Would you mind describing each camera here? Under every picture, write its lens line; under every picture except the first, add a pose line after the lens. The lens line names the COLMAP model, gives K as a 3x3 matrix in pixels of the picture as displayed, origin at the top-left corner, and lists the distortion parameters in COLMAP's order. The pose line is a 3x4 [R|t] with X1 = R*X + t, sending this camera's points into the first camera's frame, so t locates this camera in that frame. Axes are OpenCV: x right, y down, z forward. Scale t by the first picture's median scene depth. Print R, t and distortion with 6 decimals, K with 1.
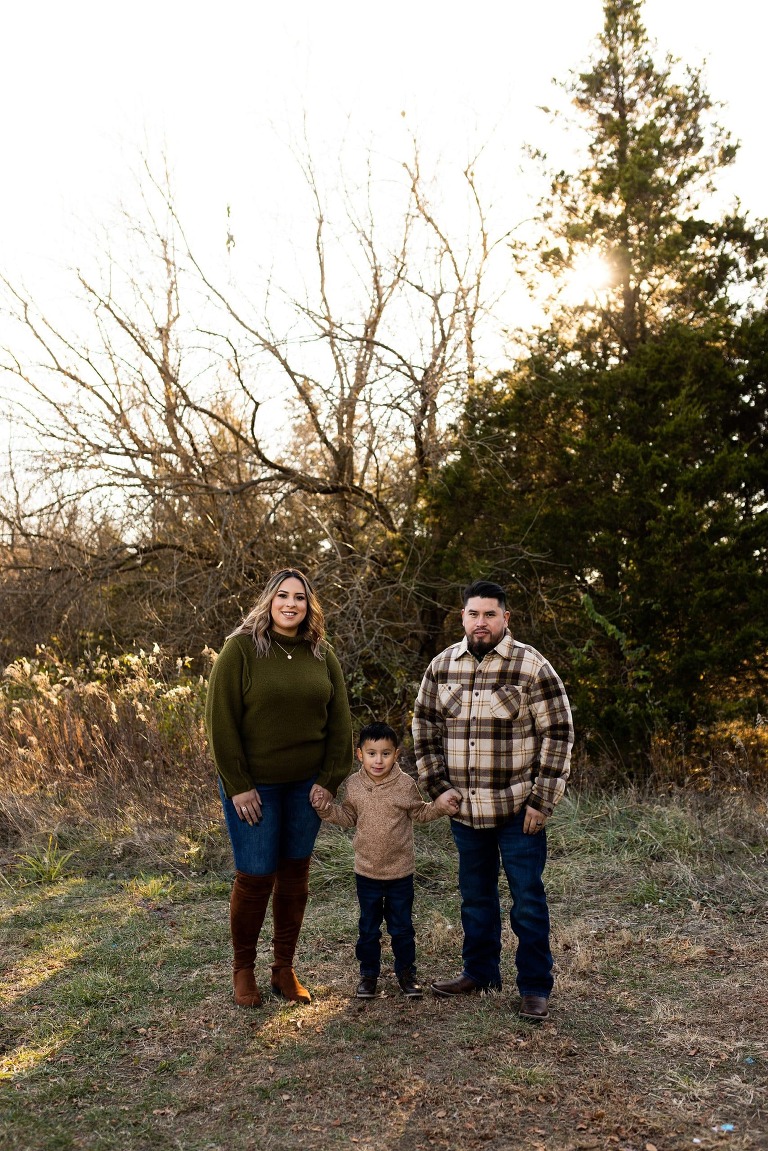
lens RADIAL K [[1091.4, 0, 384.6], [0, 1091.4, 569.5], [0, 0, 1]] dist [0.012345, 0.004172]
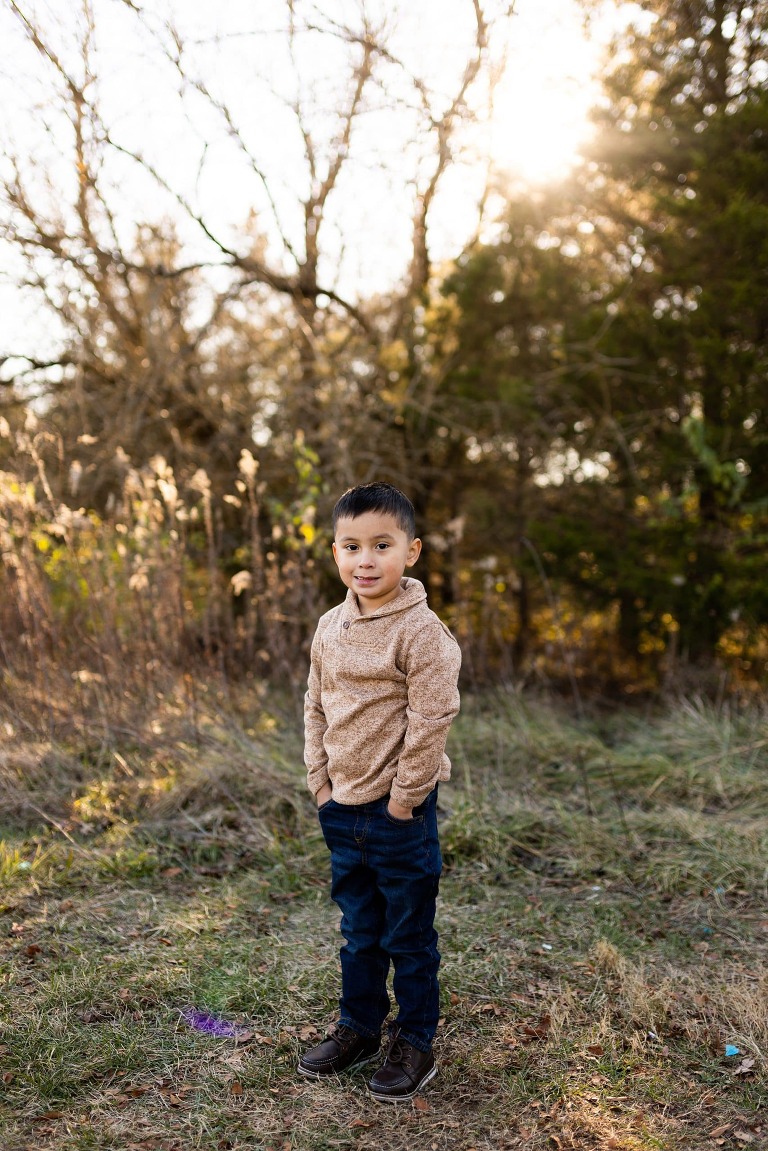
lens RADIAL K [[1133.2, 0, 384.0], [0, 1133.2, 575.5], [0, 0, 1]] dist [0.006365, -0.002929]
pose [[0.996997, 0.040296, 0.066129, -0.039846], [-0.045910, 0.995263, 0.085693, 0.056446], [-0.062363, -0.088472, 0.994125, 0.251597]]
